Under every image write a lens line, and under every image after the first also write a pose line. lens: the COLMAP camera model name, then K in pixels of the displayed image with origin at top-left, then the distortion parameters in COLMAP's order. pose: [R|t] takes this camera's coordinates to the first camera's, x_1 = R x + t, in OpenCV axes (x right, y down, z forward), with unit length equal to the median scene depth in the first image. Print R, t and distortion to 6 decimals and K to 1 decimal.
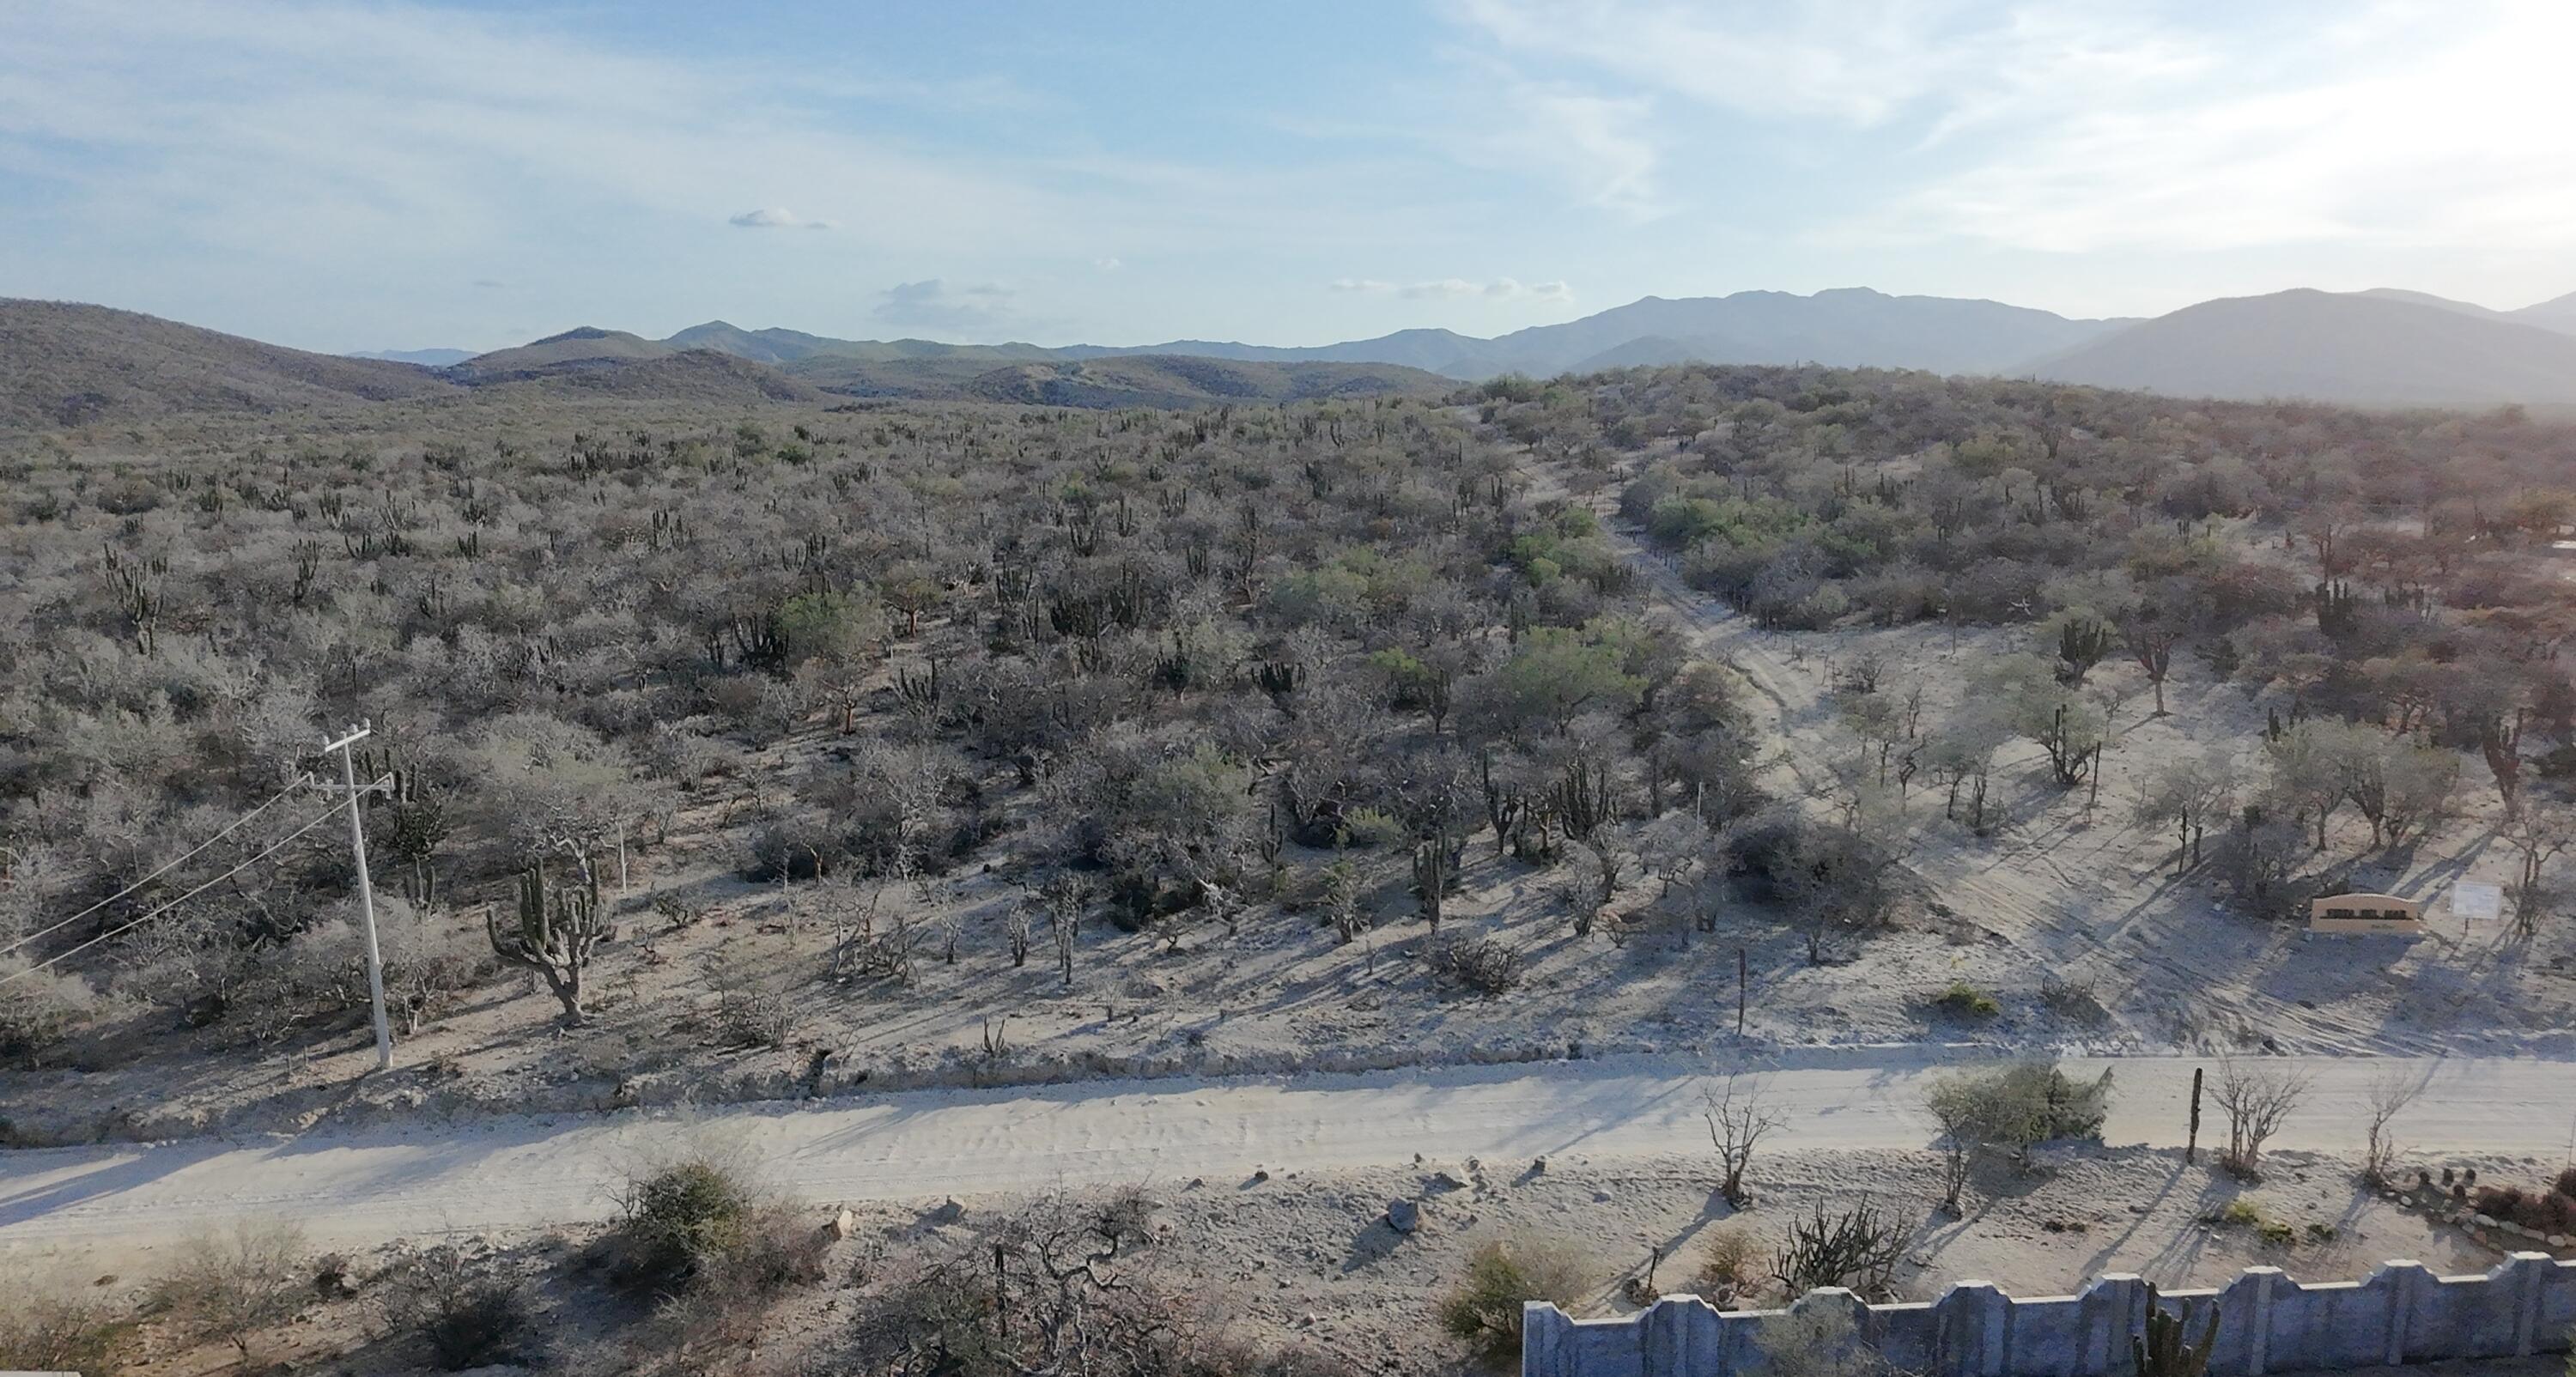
lens RADIAL K [[1657.9, 0, 1284.2], [0, 1657.9, 656.4], [0, 0, 1]] dist [0.001332, -0.000975]
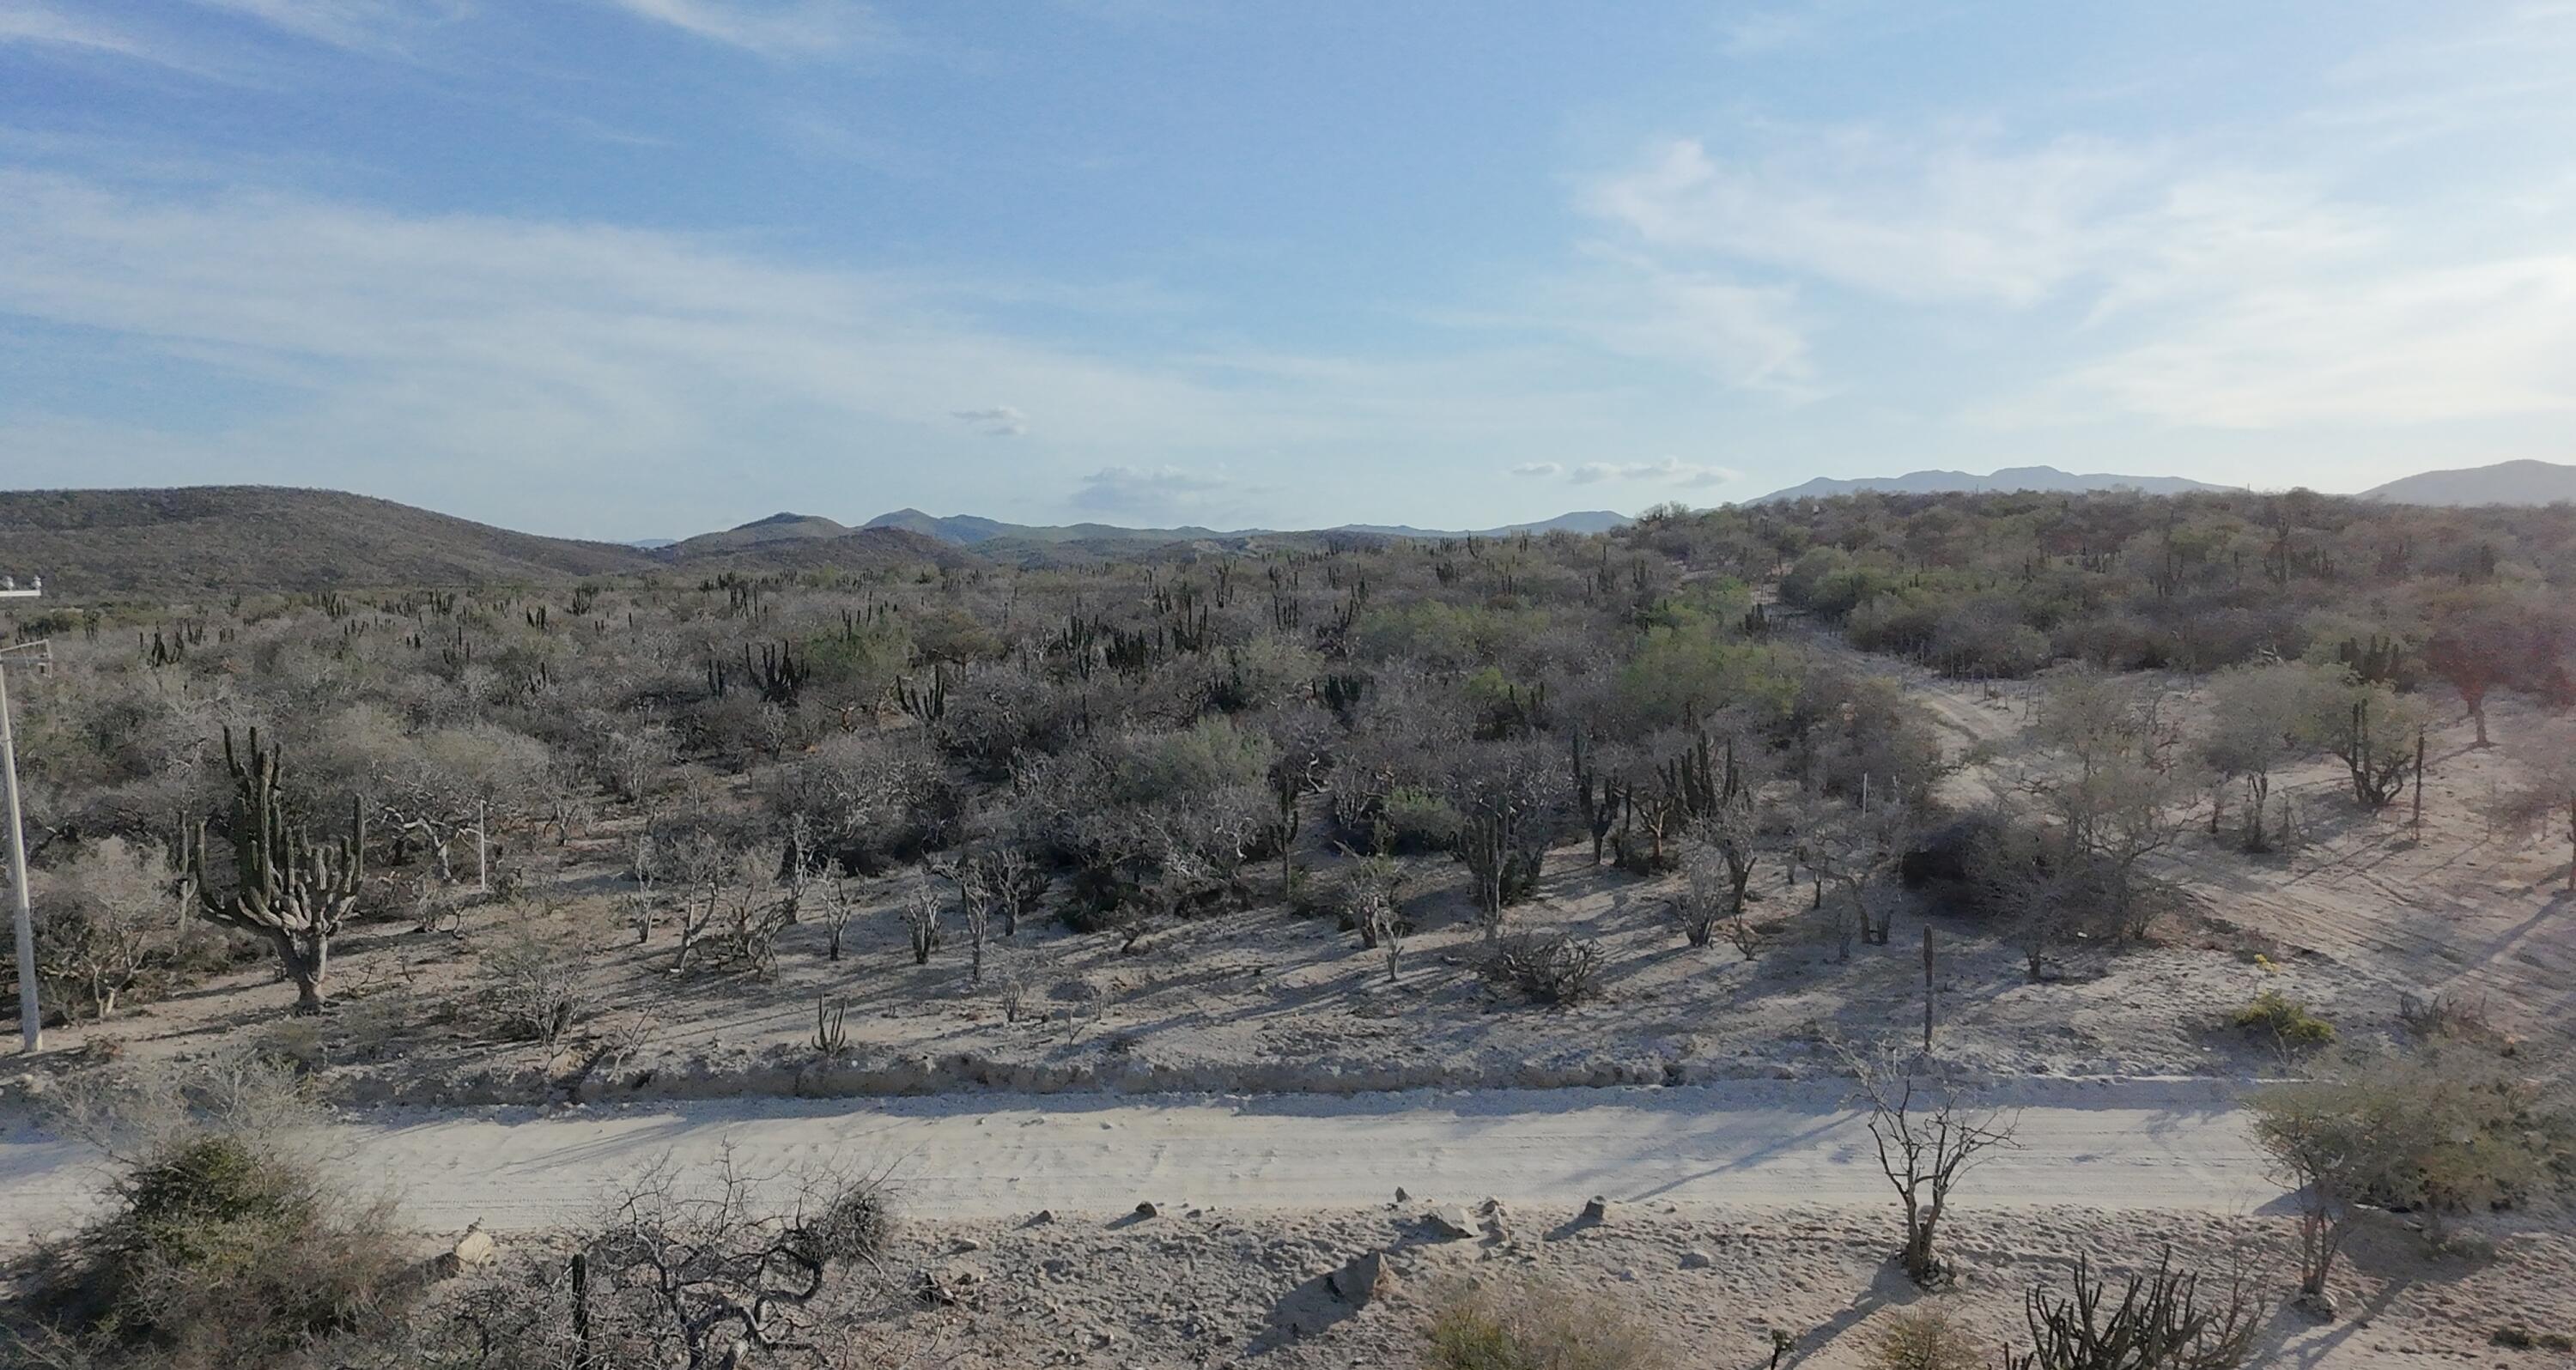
lens RADIAL K [[1643.0, 0, 1288.0], [0, 1643.0, 685.0], [0, 0, 1]] dist [0.006397, -0.005193]
pose [[0.995041, 0.002979, -0.099418, 0.081544], [-0.012210, 0.995650, -0.092369, 0.137762], [0.098710, 0.093125, 0.990749, 0.295665]]
